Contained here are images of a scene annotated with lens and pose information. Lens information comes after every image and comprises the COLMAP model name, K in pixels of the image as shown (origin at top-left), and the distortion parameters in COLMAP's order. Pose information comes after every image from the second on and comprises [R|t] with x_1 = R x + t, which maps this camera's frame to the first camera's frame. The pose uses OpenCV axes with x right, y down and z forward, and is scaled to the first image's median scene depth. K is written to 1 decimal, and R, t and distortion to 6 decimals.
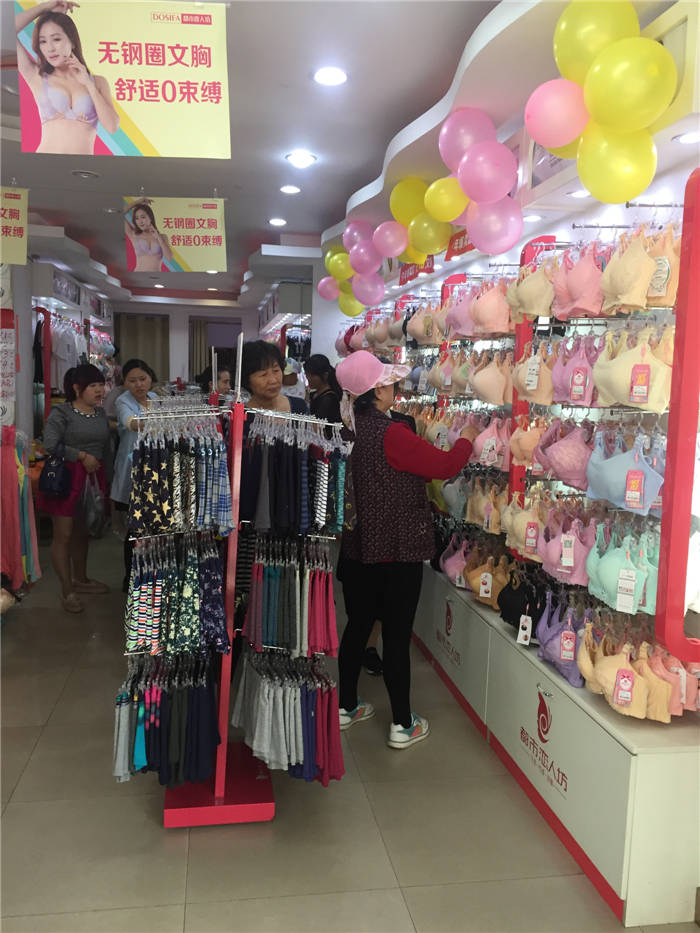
lens RADIAL K [[811.4, 0, 352.9], [0, 811.4, 466.7], [0, 0, 1]] dist [0.075535, -0.093842]
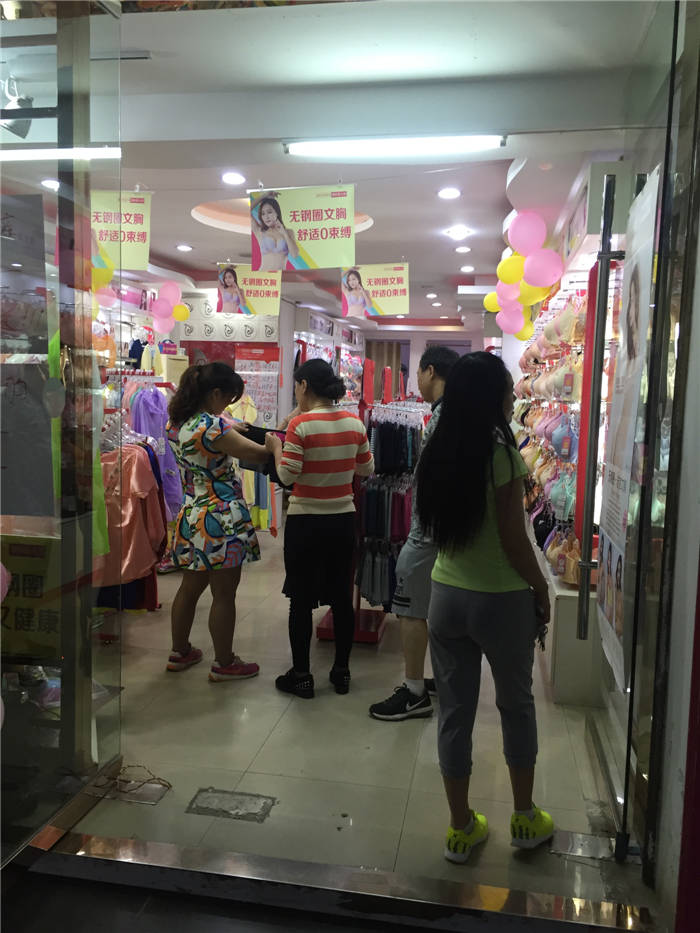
lens RADIAL K [[811.4, 0, 336.9], [0, 811.4, 451.0], [0, 0, 1]] dist [0.075535, -0.093842]
pose [[0.937347, 0.022426, -0.347674, 0.248176], [-0.036612, 0.998741, -0.034287, 0.054960], [0.346468, 0.044868, 0.936988, -0.383423]]
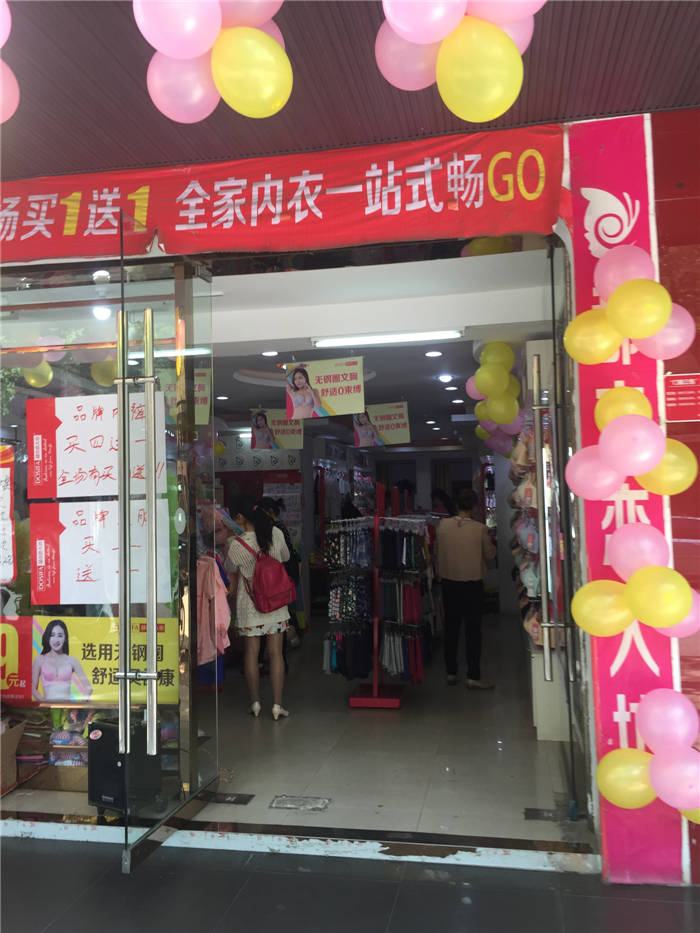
lens RADIAL K [[811.4, 0, 354.5], [0, 811.4, 474.6], [0, 0, 1]] dist [0.075535, -0.093842]
pose [[0.938722, -0.064636, -0.338560, 0.344875], [0.013718, 0.988487, -0.150680, 0.092095], [0.344402, 0.136802, 0.928802, -0.683011]]
